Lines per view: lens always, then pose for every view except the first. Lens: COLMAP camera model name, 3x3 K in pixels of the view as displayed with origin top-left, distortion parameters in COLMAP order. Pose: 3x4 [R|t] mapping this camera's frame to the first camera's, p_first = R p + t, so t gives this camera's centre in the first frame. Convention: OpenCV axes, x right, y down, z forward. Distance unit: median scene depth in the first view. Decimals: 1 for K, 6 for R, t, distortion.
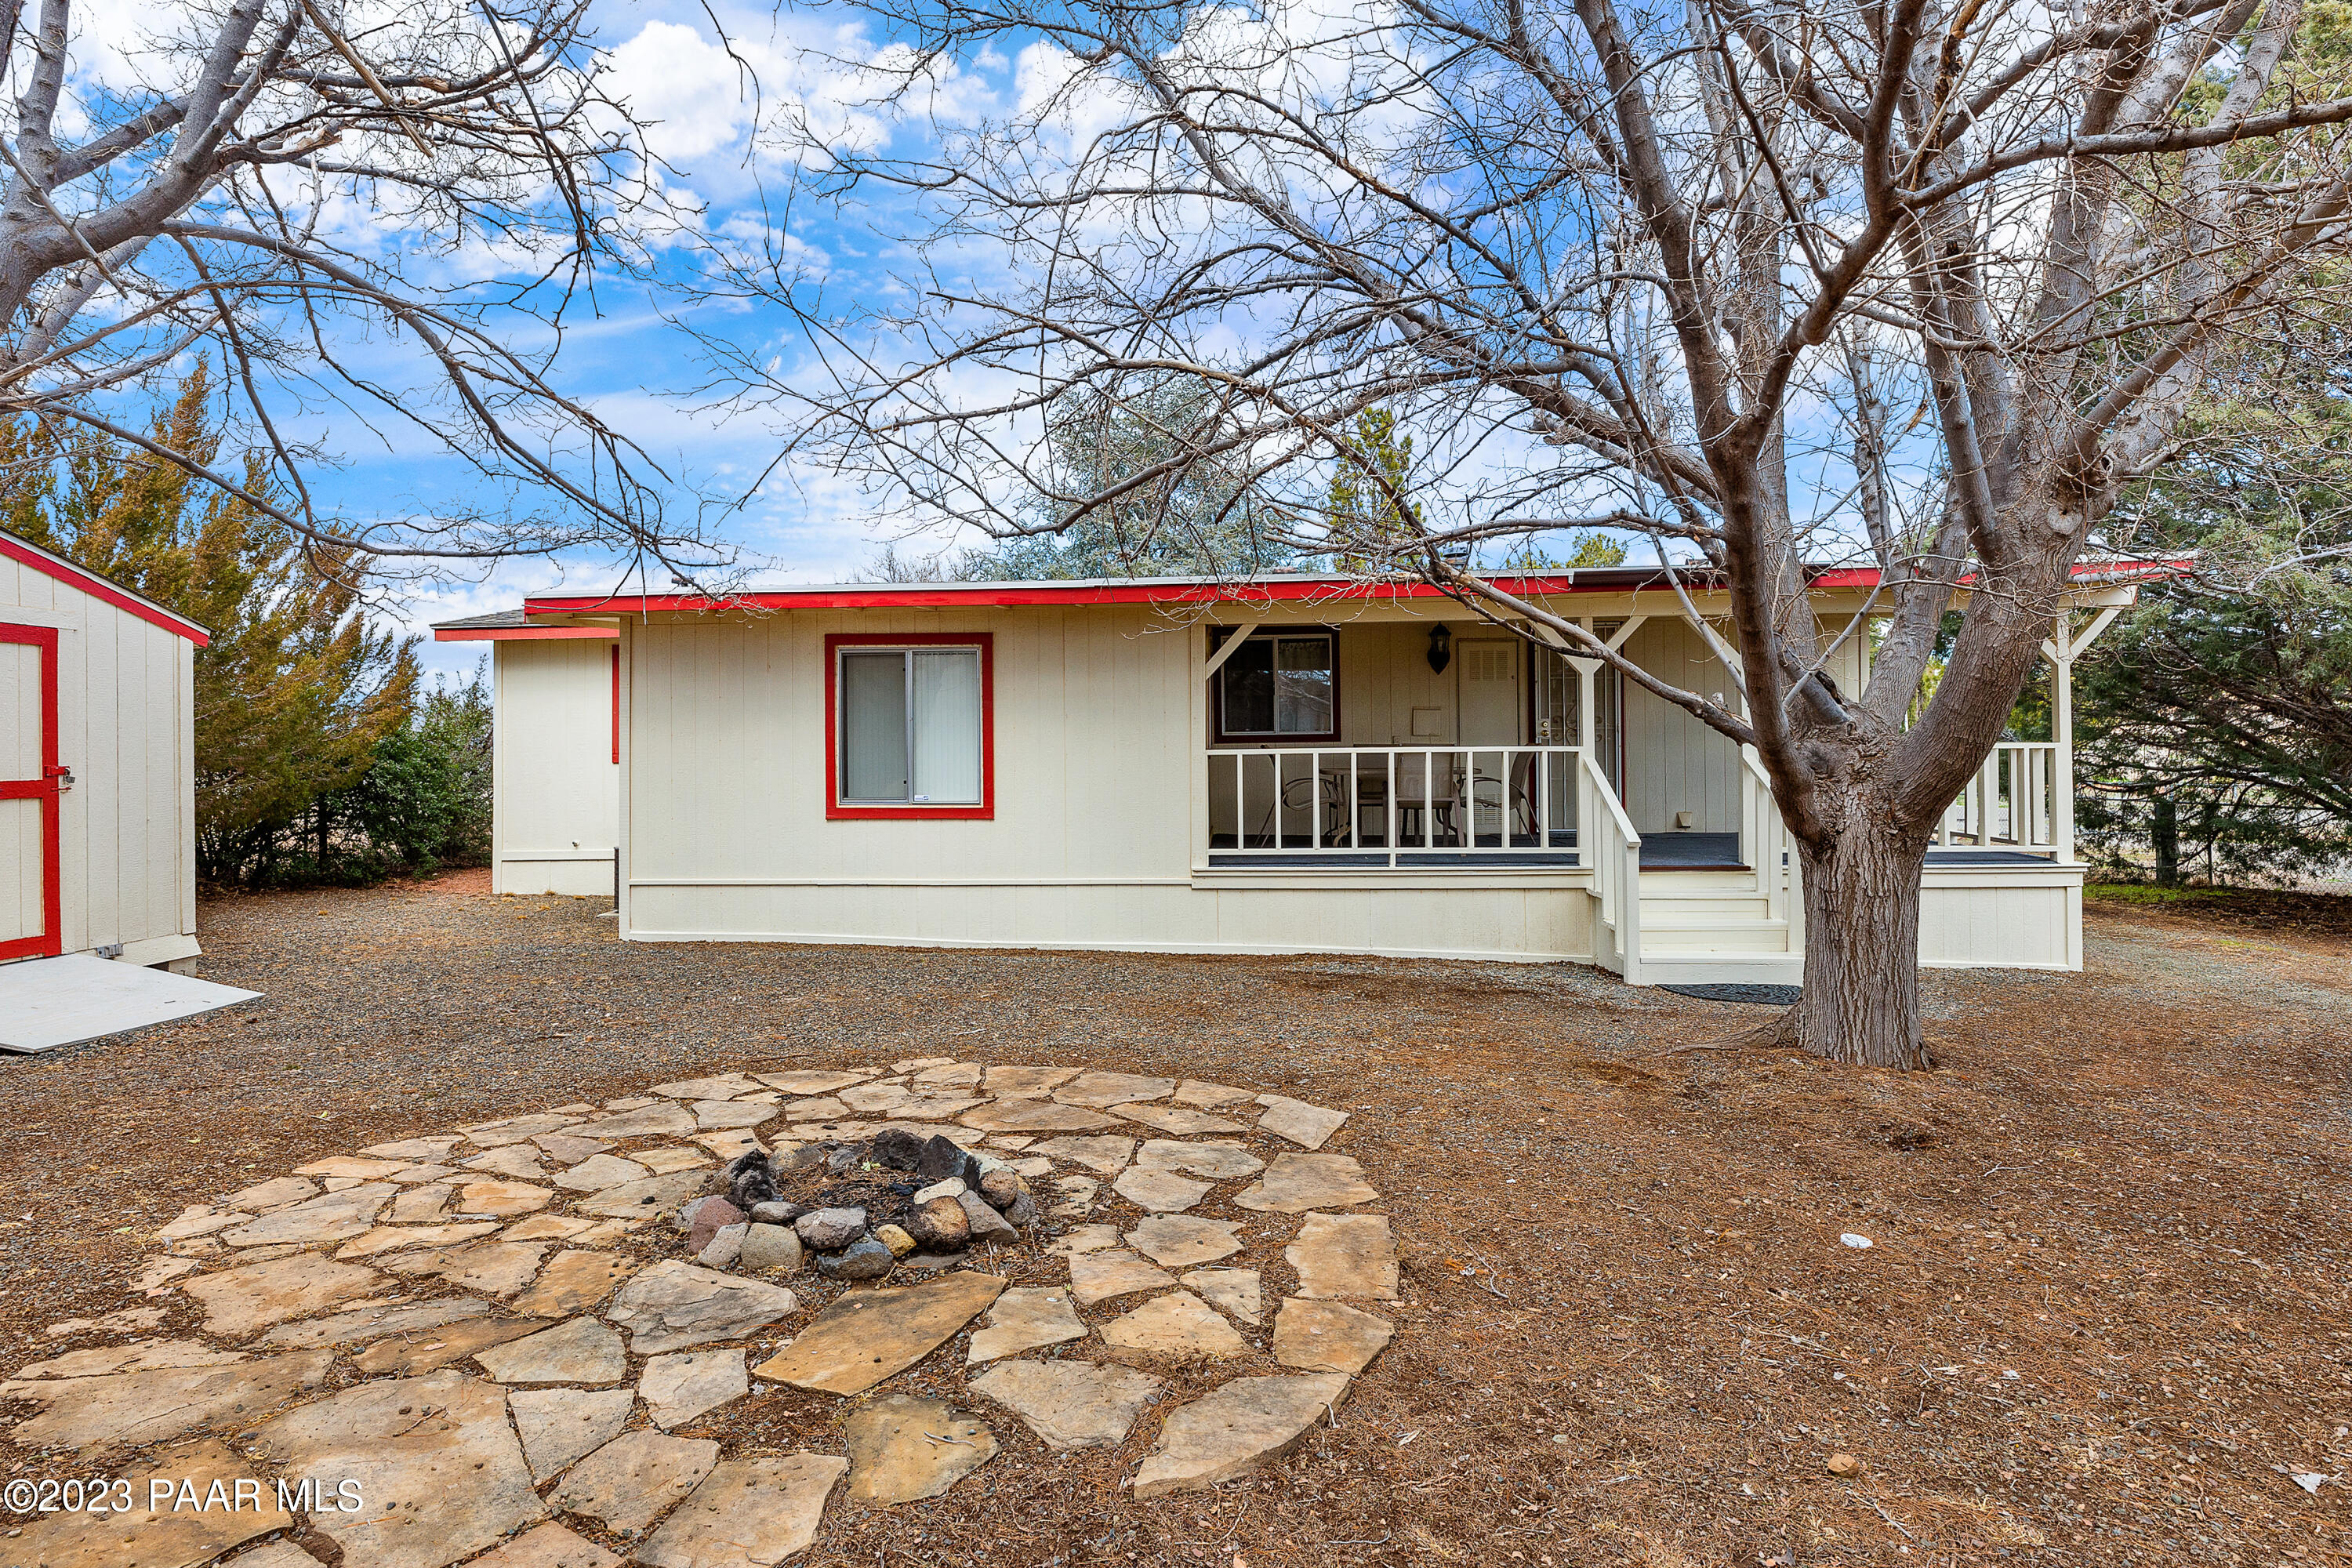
lens RADIAL K [[1206.0, 0, 1176.0], [0, 1206.0, 784.0], [0, 0, 1]] dist [-0.000048, 0.000936]
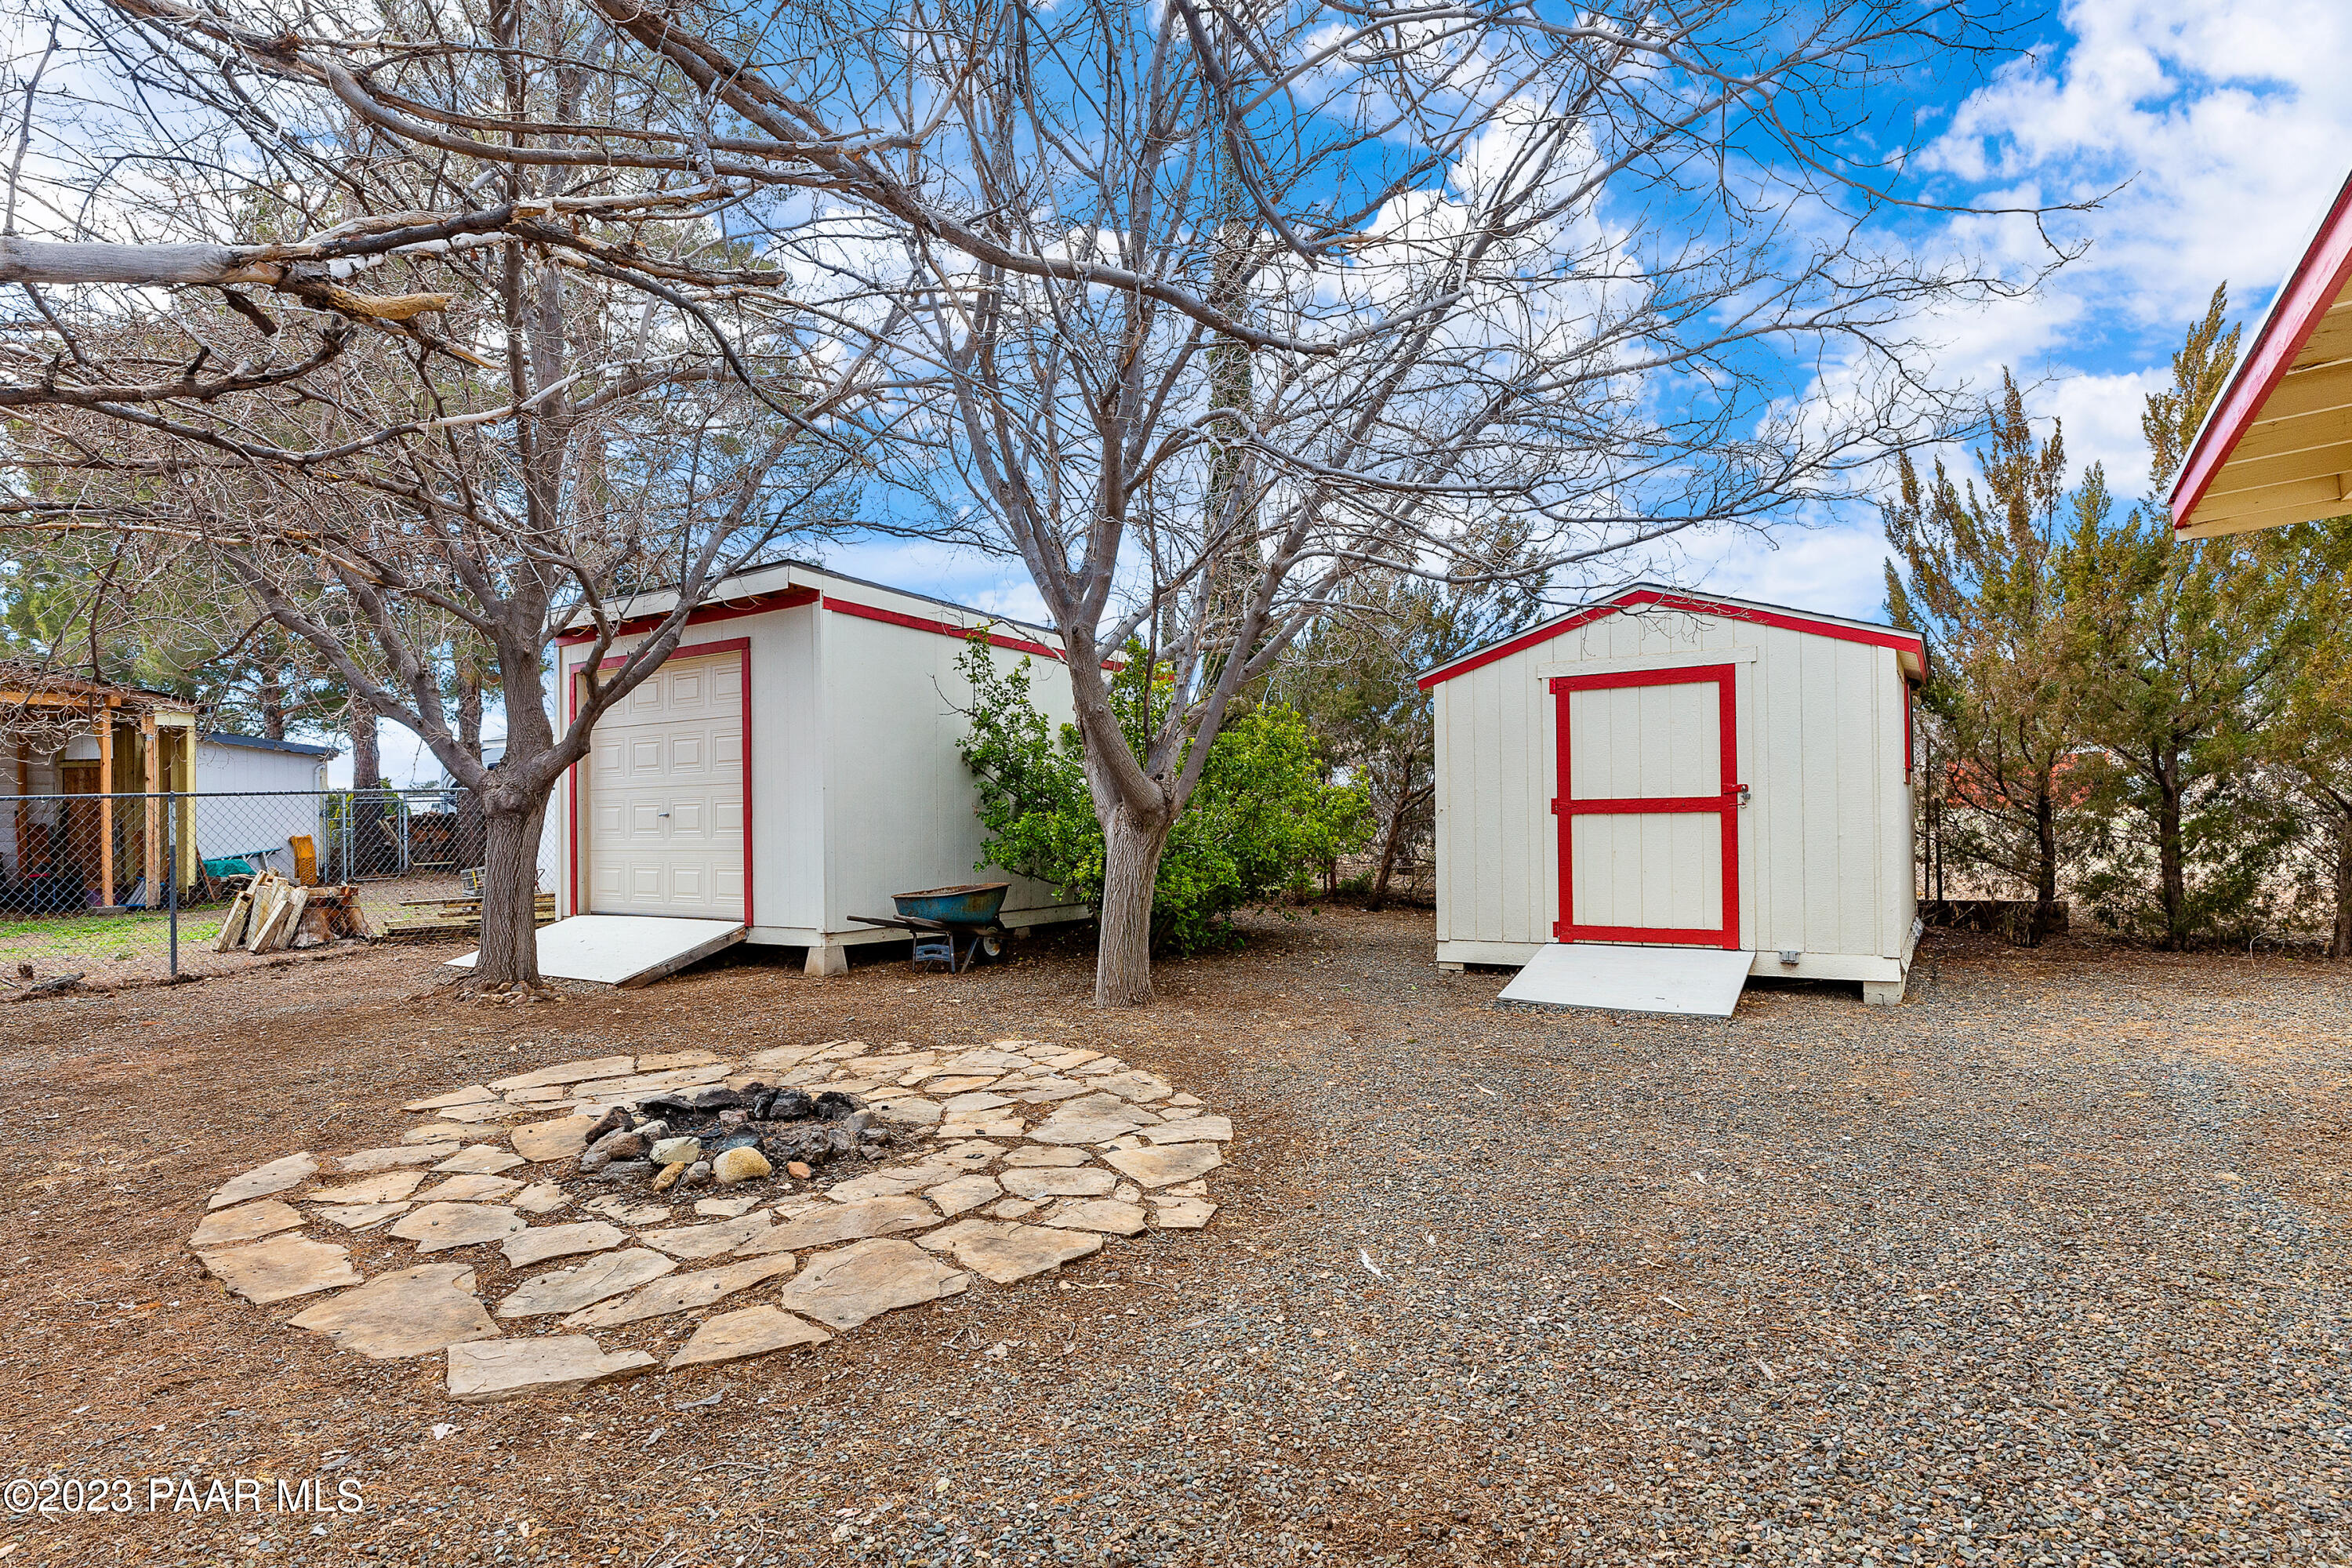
lens RADIAL K [[1206.0, 0, 1176.0], [0, 1206.0, 784.0], [0, 0, 1]] dist [-0.000048, 0.000936]
pose [[-0.518690, -0.003571, -0.854955, 0.517396], [0.004658, 0.999965, -0.007002, -0.014216], [0.854949, -0.007614, -0.518655, 1.805104]]
